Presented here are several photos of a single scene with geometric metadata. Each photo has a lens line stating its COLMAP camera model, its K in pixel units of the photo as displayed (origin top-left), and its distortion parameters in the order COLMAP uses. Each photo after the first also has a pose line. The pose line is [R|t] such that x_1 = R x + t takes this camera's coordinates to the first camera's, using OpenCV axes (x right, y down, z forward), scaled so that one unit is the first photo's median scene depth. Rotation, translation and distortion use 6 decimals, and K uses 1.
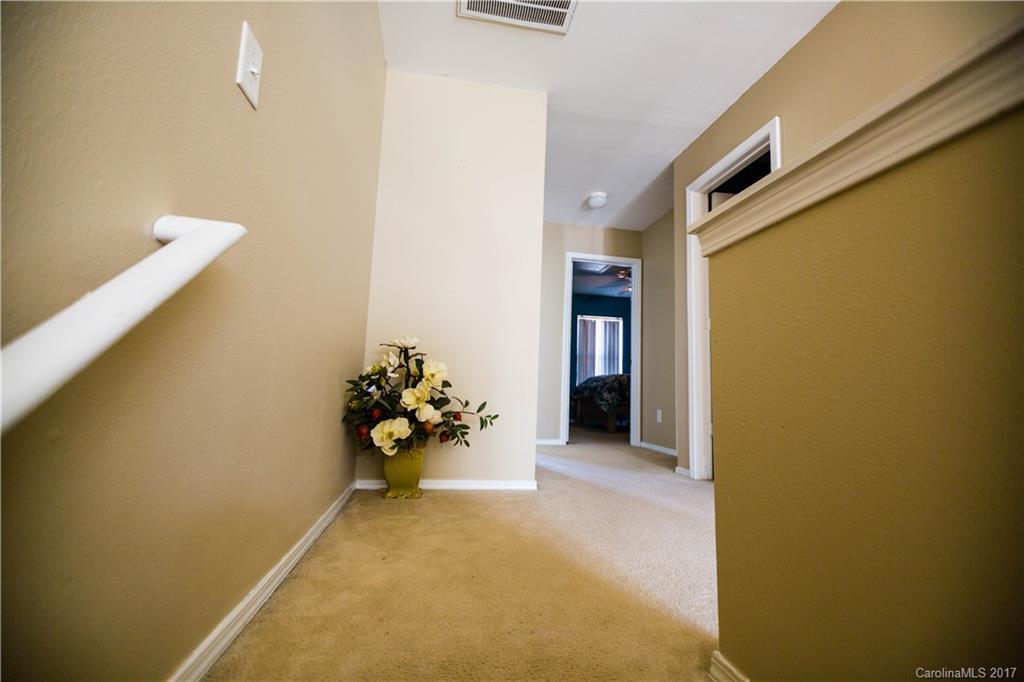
lens RADIAL K [[439.3, 0, 511.7], [0, 439.3, 341.6], [0, 0, 1]] dist [0.002788, 0.000354]
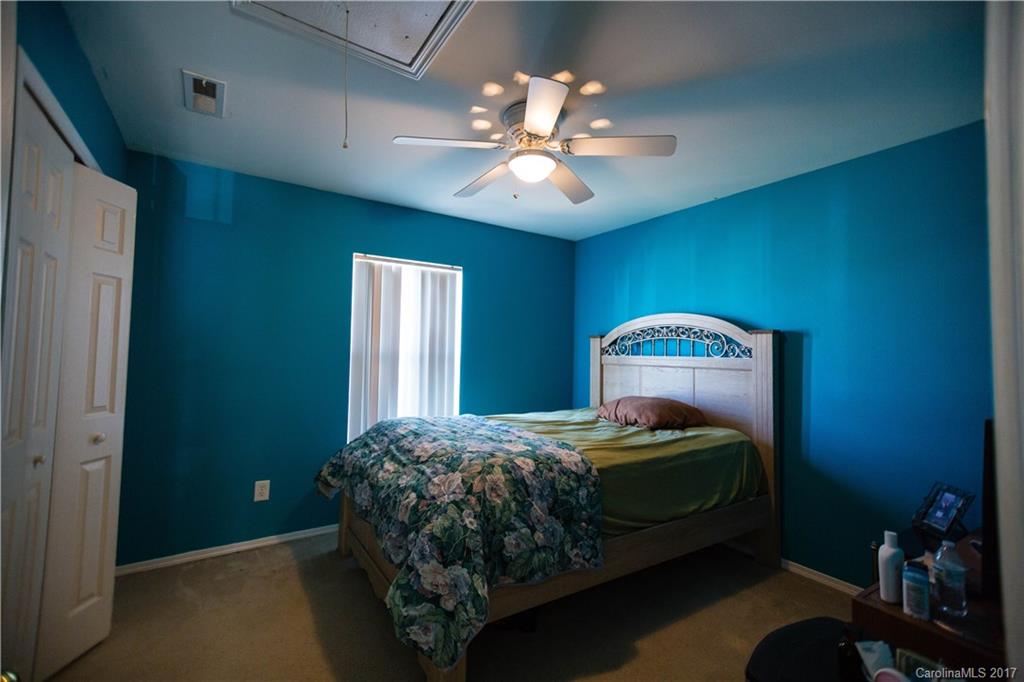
lens RADIAL K [[439.3, 0, 511.5], [0, 439.3, 341.3], [0, 0, 1]] dist [0.002788, 0.000354]
pose [[0.913122, -0.004661, 0.407661, 0.145239], [-0.031912, 0.996049, 0.082869, -0.022721], [-0.406437, -0.088679, 0.909365, 0.711623]]
